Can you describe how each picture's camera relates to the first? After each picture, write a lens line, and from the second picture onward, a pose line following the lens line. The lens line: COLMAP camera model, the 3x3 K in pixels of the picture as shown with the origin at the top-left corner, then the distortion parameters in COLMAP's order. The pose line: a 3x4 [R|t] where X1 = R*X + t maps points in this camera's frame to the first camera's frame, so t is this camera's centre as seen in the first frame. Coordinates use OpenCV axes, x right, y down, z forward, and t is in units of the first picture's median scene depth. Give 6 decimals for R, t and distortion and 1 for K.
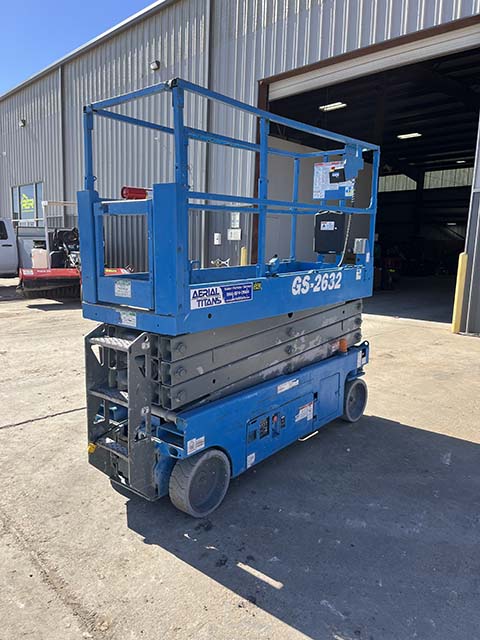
lens RADIAL K [[488.8, 0, 239.7], [0, 488.8, 324.9], [0, 0, 1]] dist [0.038270, -0.037277]
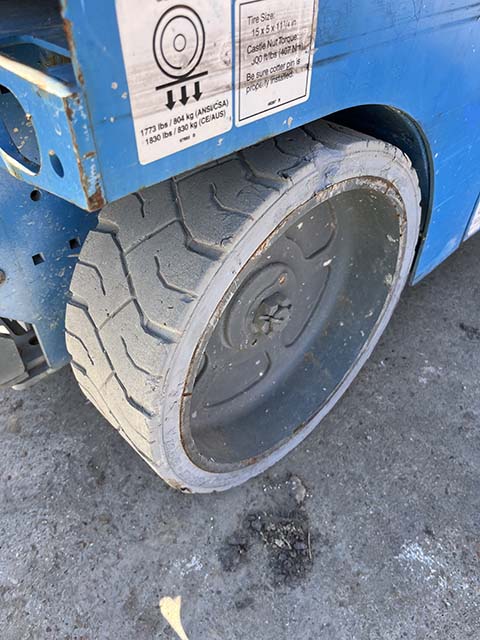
lens RADIAL K [[488.8, 0, 240.0], [0, 488.8, 322.7], [0, 0, 1]] dist [0.038270, -0.037277]
pose [[0.992857, 0.081002, -0.087602, -0.060969], [-0.020414, 0.838726, 0.544172, 0.191111], [0.117554, -0.538496, 0.834388, 0.725440]]
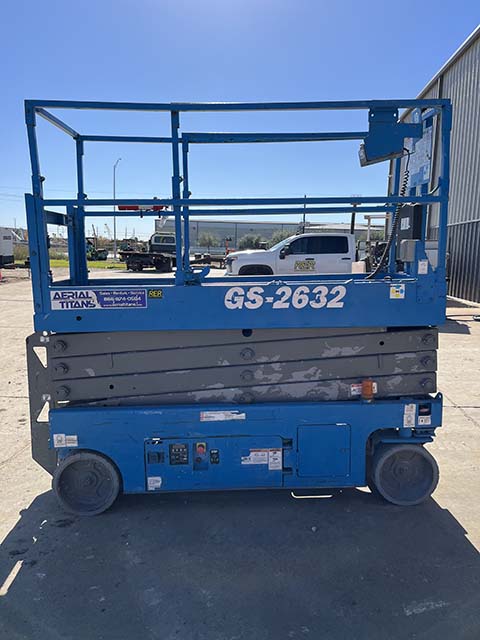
lens RADIAL K [[488.8, 0, 239.1], [0, 488.8, 318.8], [0, 0, 1]] dist [0.038270, -0.037277]
pose [[0.663579, 0.087966, -0.742916, 0.735835], [-0.118611, 0.992873, 0.011618, -0.055257], [0.738643, 0.080408, 0.669284, 0.449147]]
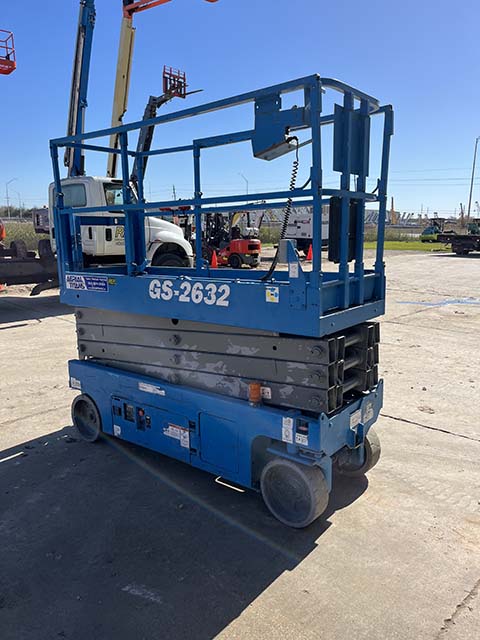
lens RADIAL K [[488.8, 0, 238.2], [0, 488.8, 321.2], [0, 0, 1]] dist [0.038270, -0.037277]
pose [[0.012457, 0.163220, -0.986511, 1.063633], [-0.165813, 0.973265, 0.158935, -0.196606], [0.986079, 0.161597, 0.039188, 1.123374]]
